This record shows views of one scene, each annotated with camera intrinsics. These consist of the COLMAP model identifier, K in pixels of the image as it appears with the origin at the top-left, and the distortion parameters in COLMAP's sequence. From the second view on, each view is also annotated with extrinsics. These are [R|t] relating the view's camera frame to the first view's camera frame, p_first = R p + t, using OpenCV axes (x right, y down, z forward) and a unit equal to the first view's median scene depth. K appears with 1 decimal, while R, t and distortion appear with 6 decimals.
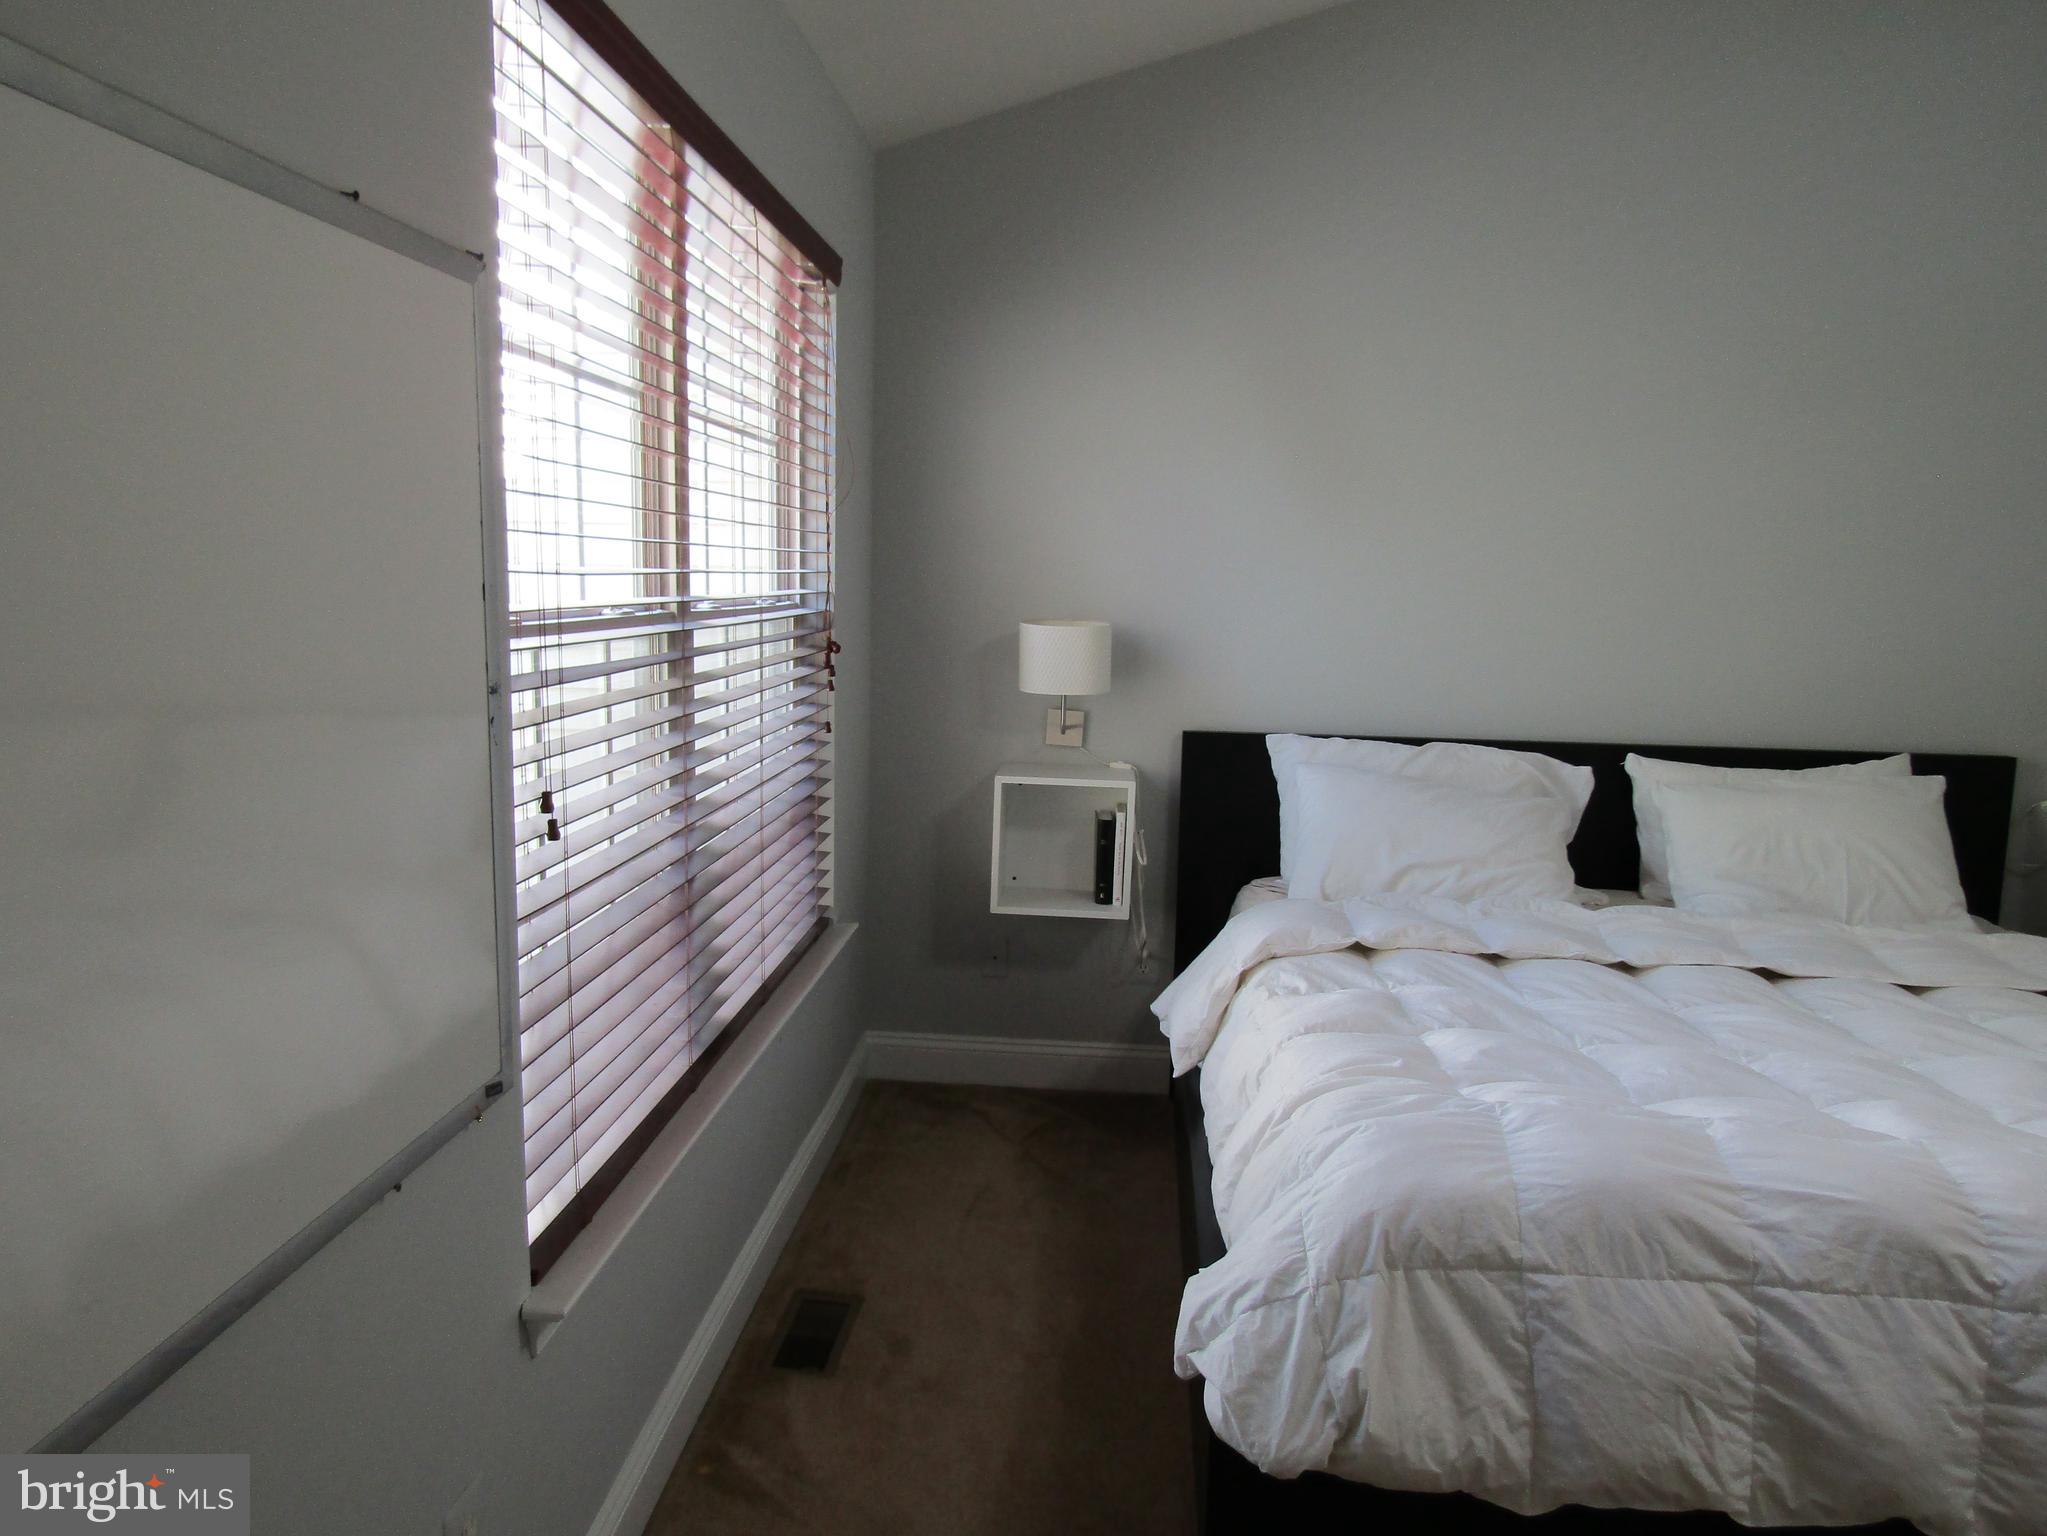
lens RADIAL K [[1466.5, 0, 1023.5], [0, 1466.5, 768.0], [0, 0, 1]] dist [0.002917, -0.001686]
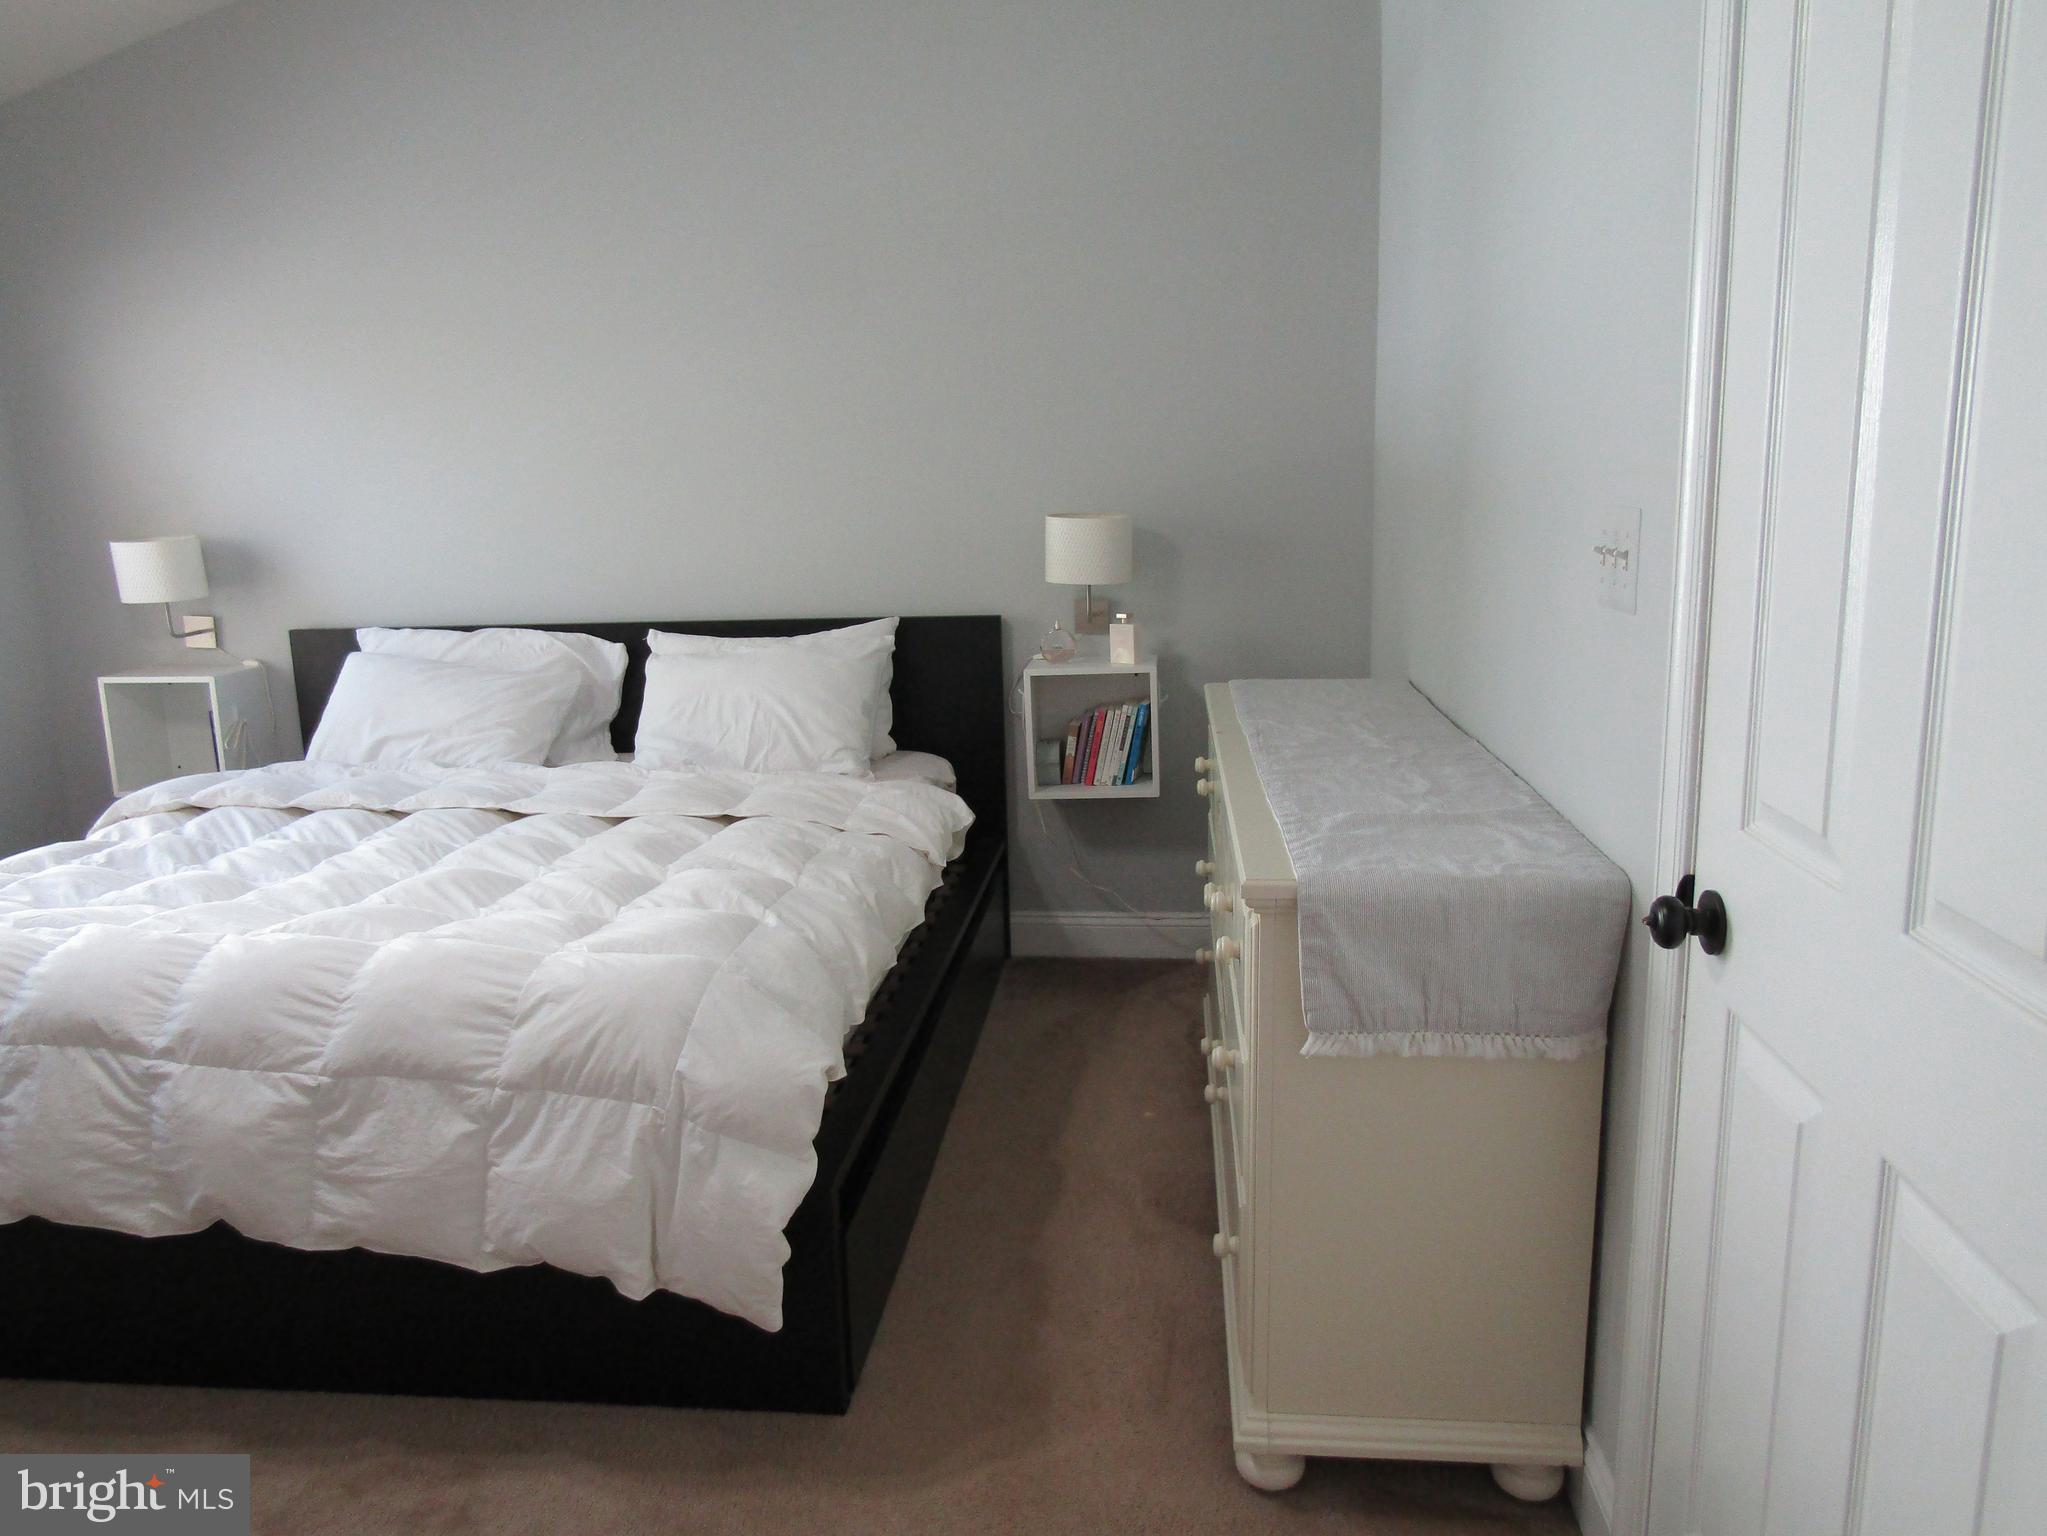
lens RADIAL K [[1460.2, 0, 1016.4], [0, 1460.2, 773.8], [0, 0, 1]] dist [-0.000897, -0.003900]
pose [[0.997996, -0.046408, -0.043018, 1.594992], [0.049154, 0.996666, 0.065127, 0.088749], [0.039852, -0.067111, 0.996949, -0.229043]]
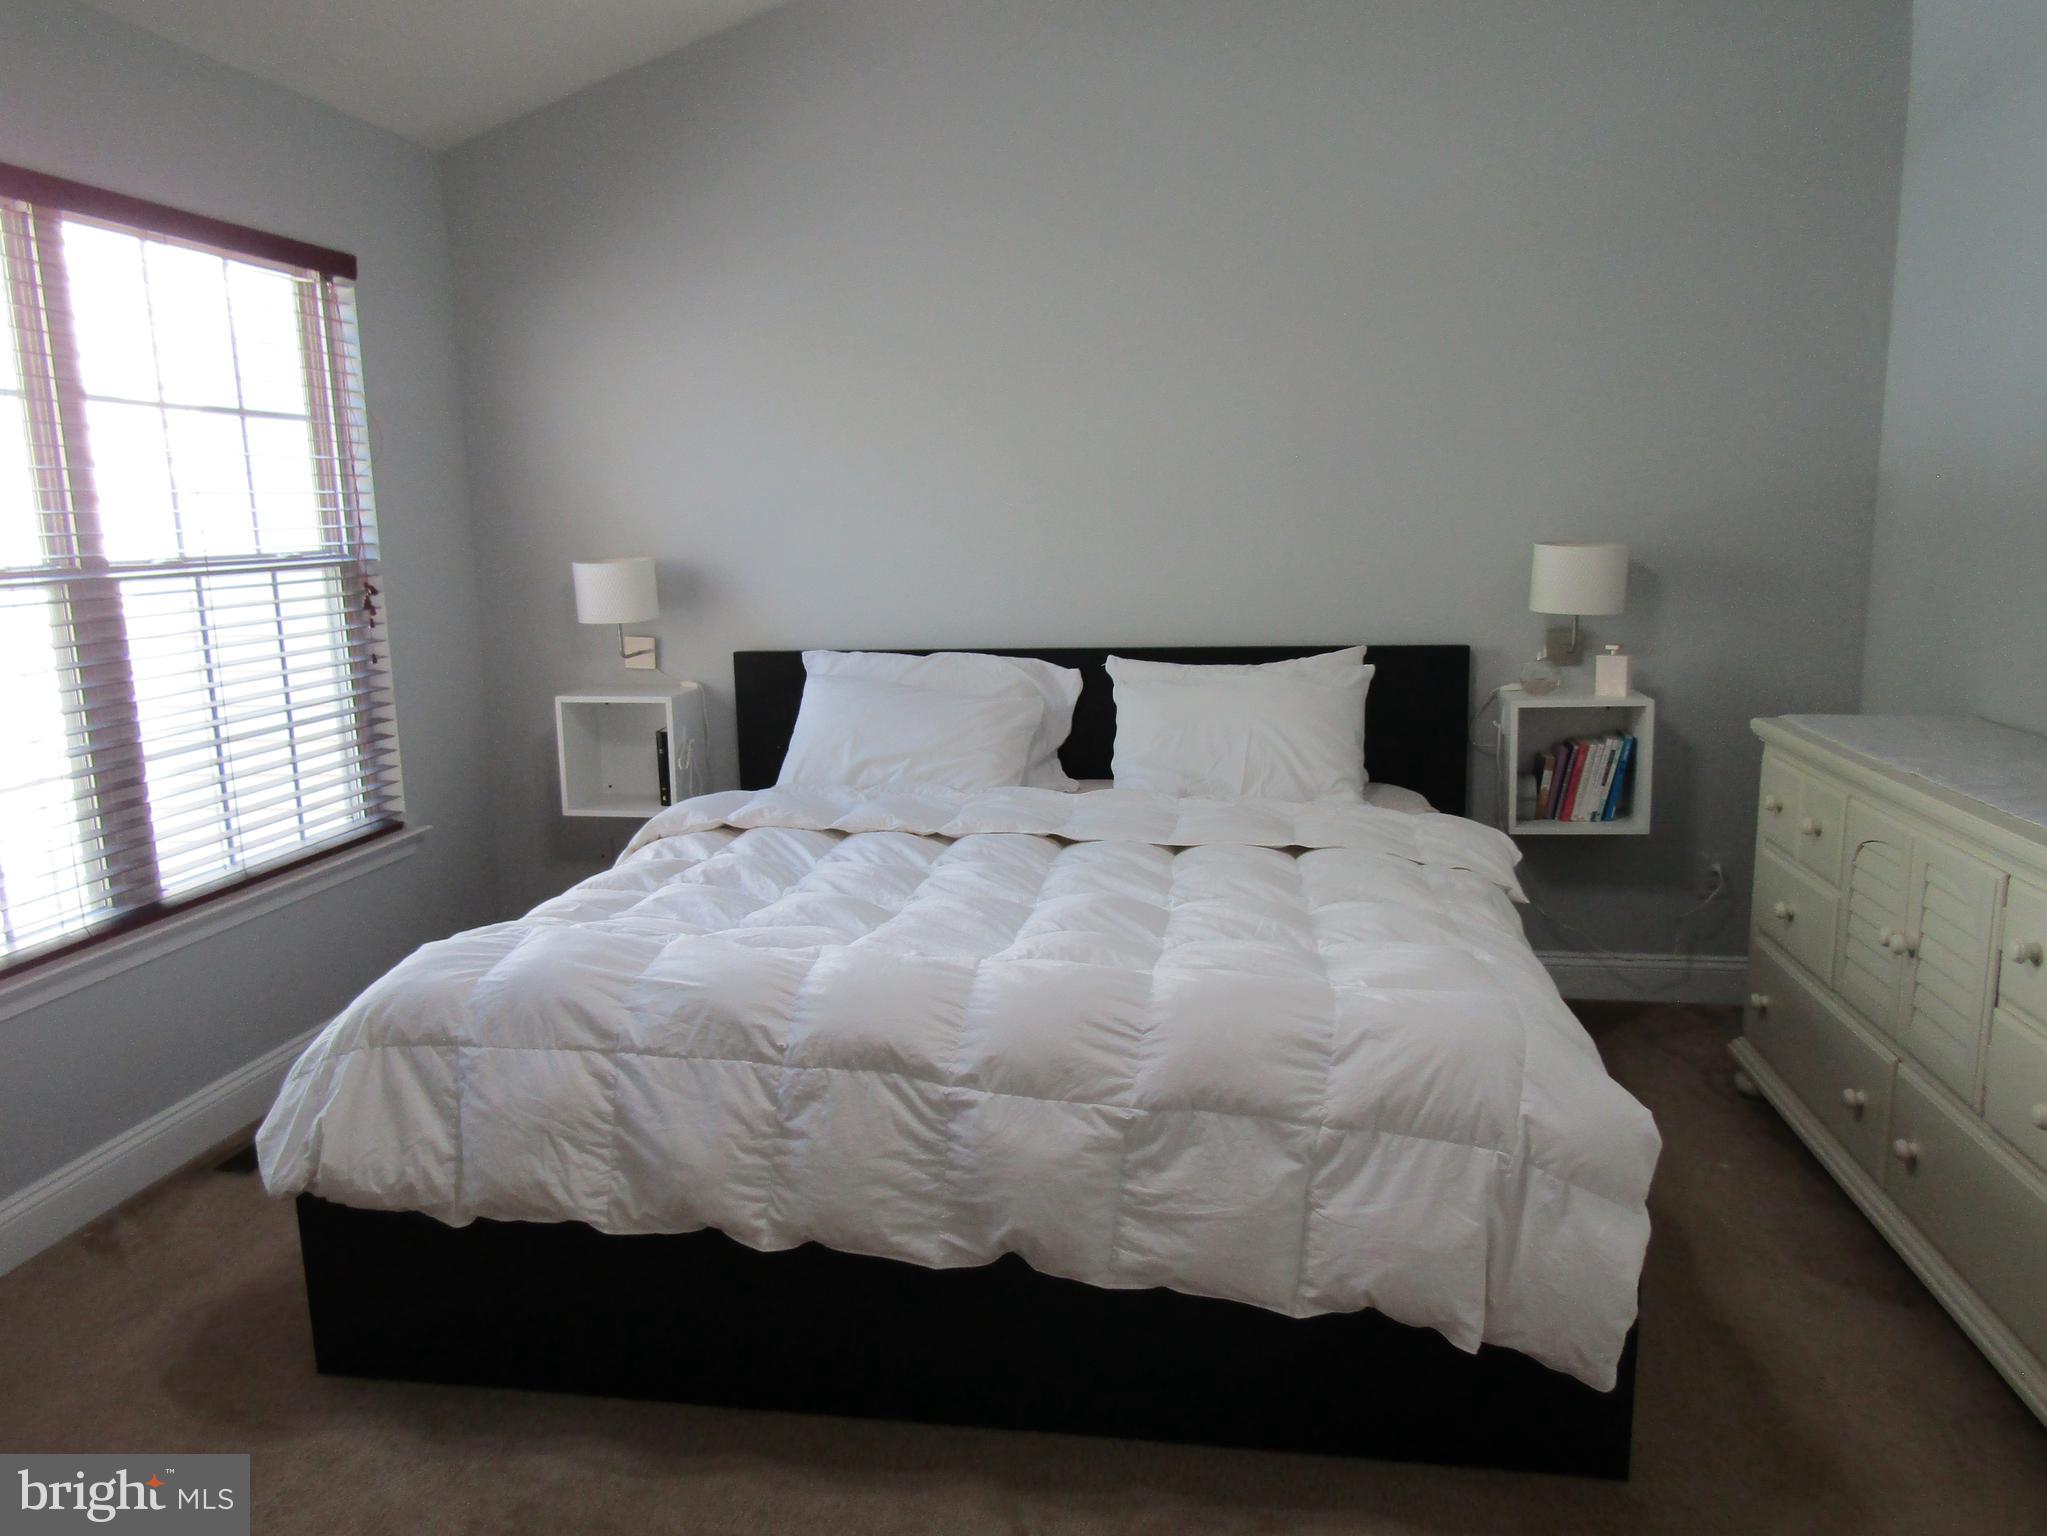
lens RADIAL K [[1460.2, 0, 1016.4], [0, 1460.2, 773.8], [0, 0, 1]] dist [-0.000897, -0.003900]
pose [[0.994403, -0.031140, -0.100960, 0.982207], [0.035494, 0.998503, 0.041623, 0.066839], [0.099513, -0.044973, 0.994019, -0.229362]]
